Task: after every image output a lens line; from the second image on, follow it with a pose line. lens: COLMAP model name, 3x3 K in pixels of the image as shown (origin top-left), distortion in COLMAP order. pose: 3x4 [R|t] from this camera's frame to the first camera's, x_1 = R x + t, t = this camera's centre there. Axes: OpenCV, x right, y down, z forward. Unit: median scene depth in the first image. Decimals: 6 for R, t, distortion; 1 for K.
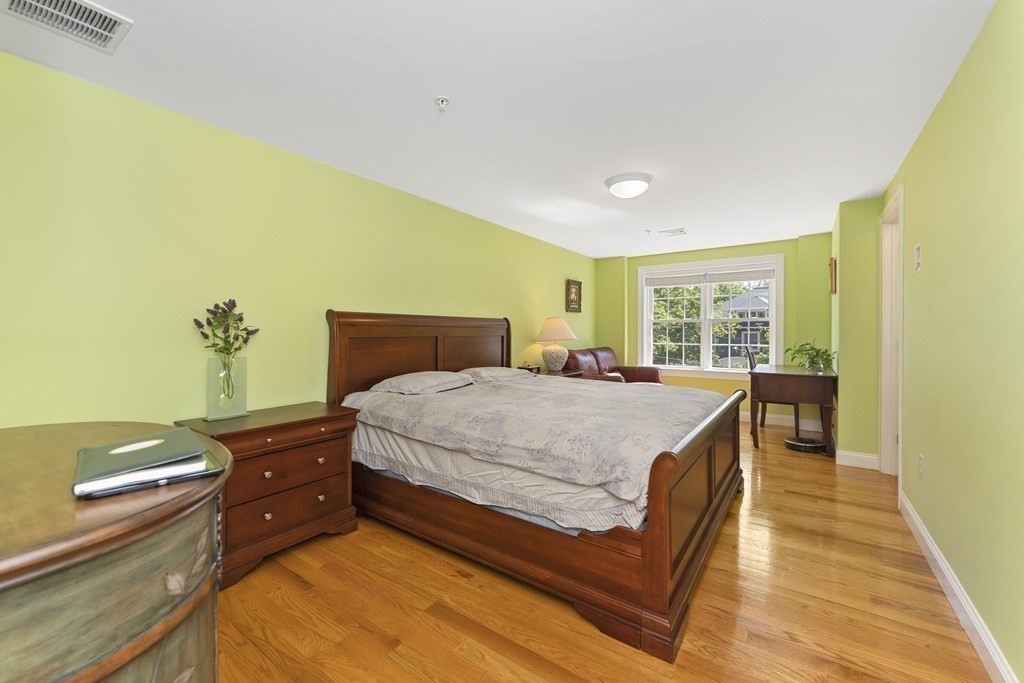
lens RADIAL K [[409.2, 0, 508.2], [0, 409.2, 330.3], [0, 0, 1]] dist [0.001301, 0.000077]
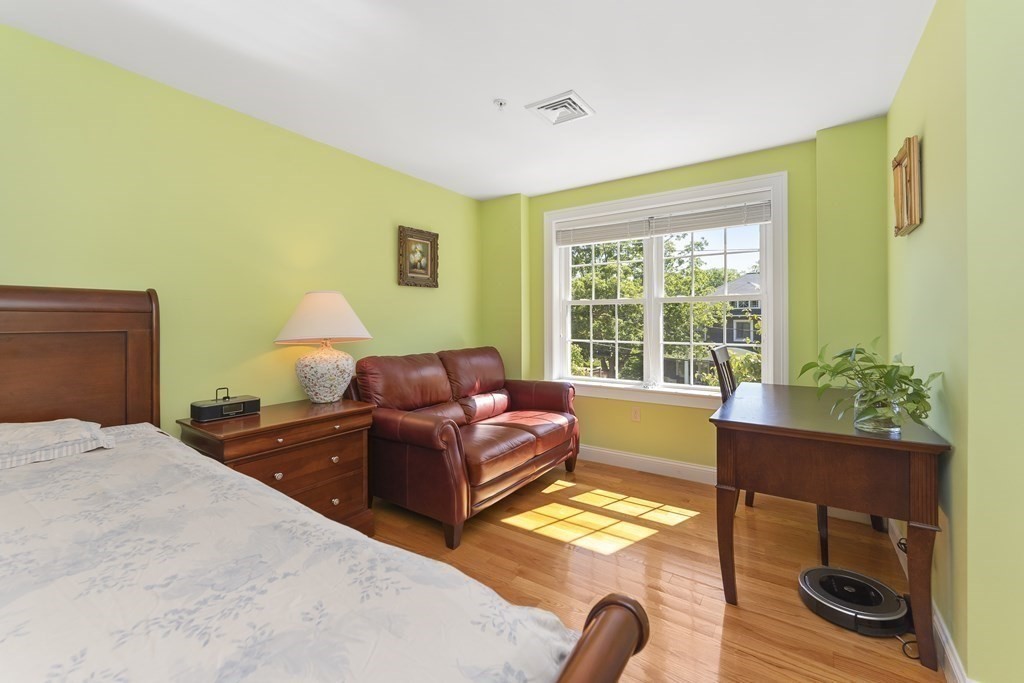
lens RADIAL K [[418.8, 0, 508.7], [0, 418.8, 316.8], [0, 0, 1]] dist [-0.000967, -0.000175]
pose [[0.999740, -0.001916, 0.022726, 0.270600], [0.002044, 0.999982, -0.005607, 0.001013], [-0.022714, 0.005652, 0.999726, 0.422070]]
